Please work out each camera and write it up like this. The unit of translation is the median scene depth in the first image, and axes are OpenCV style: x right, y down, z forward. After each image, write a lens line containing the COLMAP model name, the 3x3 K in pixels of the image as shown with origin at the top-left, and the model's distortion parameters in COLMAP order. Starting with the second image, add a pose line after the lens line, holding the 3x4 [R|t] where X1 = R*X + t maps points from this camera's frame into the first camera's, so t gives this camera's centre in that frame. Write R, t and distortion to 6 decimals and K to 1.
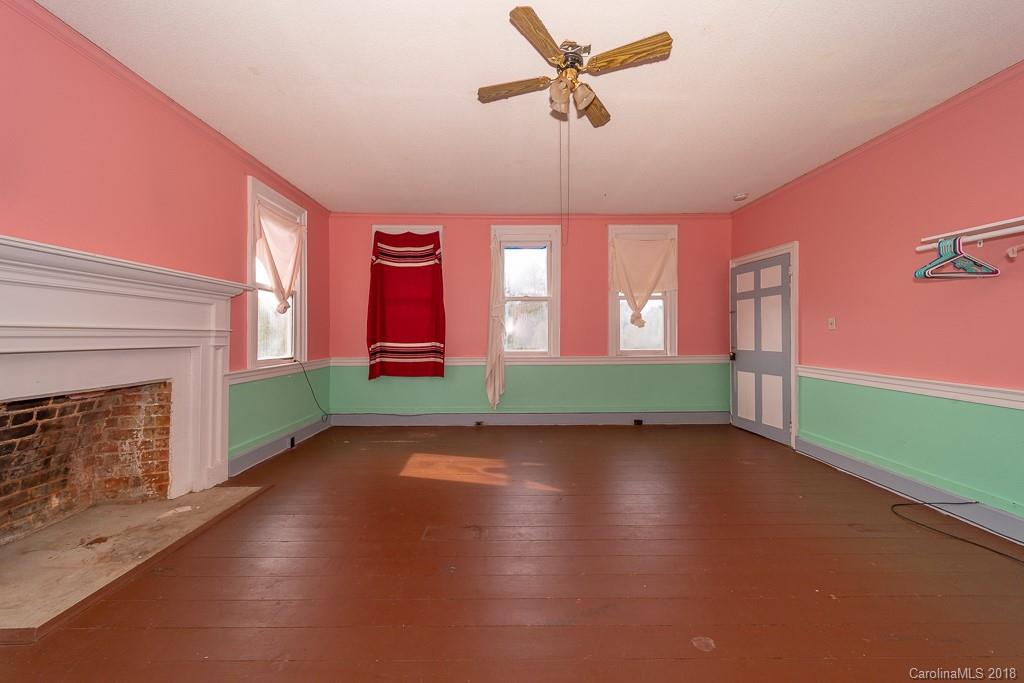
lens RADIAL K [[350.9, 0, 516.1], [0, 350.9, 336.2], [0, 0, 1]] dist [0.000886, 0.000009]
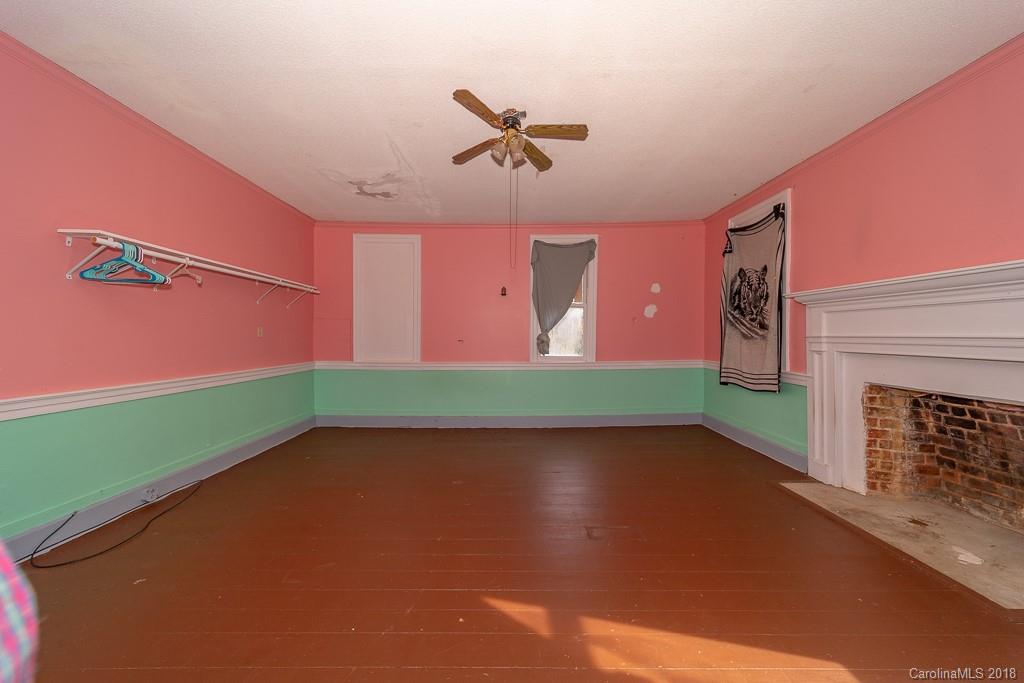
lens RADIAL K [[350.9, 0, 516.1], [0, 350.9, 336.2], [0, 0, 1]] dist [0.000886, 0.000009]
pose [[-0.999754, -0.005451, 0.021486, 0.081804], [-0.005334, 0.999971, 0.005505, -0.020216], [-0.021515, 0.005389, -0.999754, 1.792209]]
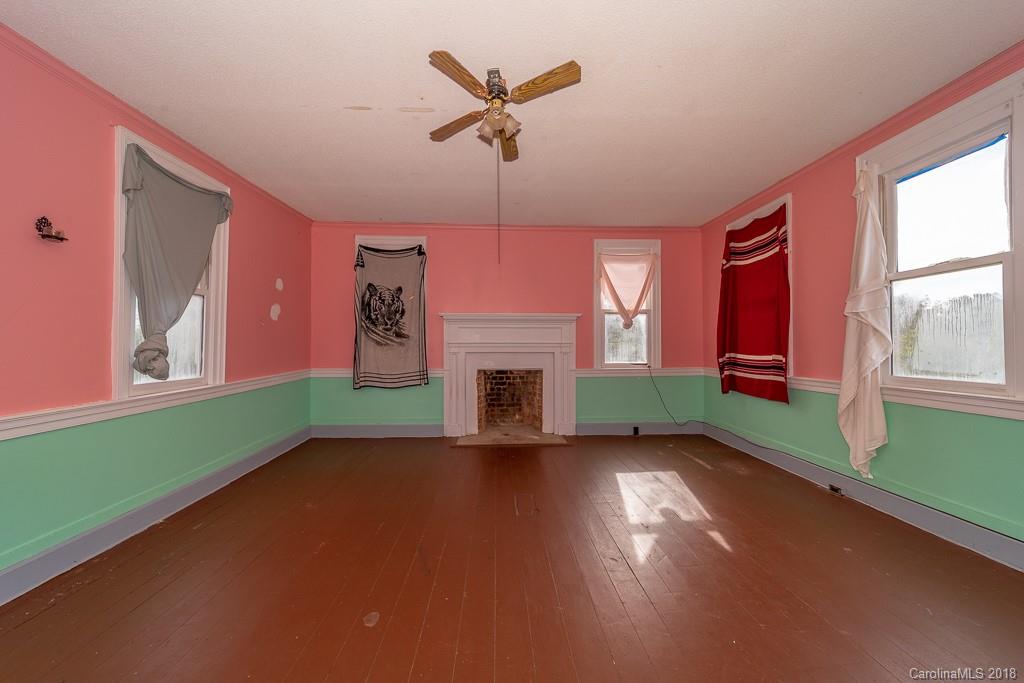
lens RADIAL K [[364.5, 0, 512.8], [0, 364.5, 334.8], [0, 0, 1]] dist [0.000881, 0.000019]
pose [[0.021582, -0.031071, -0.999284, 1.025131], [-0.000211, 0.999517, -0.031083, -0.001794], [0.999767, 0.000882, 0.021565, 0.817653]]
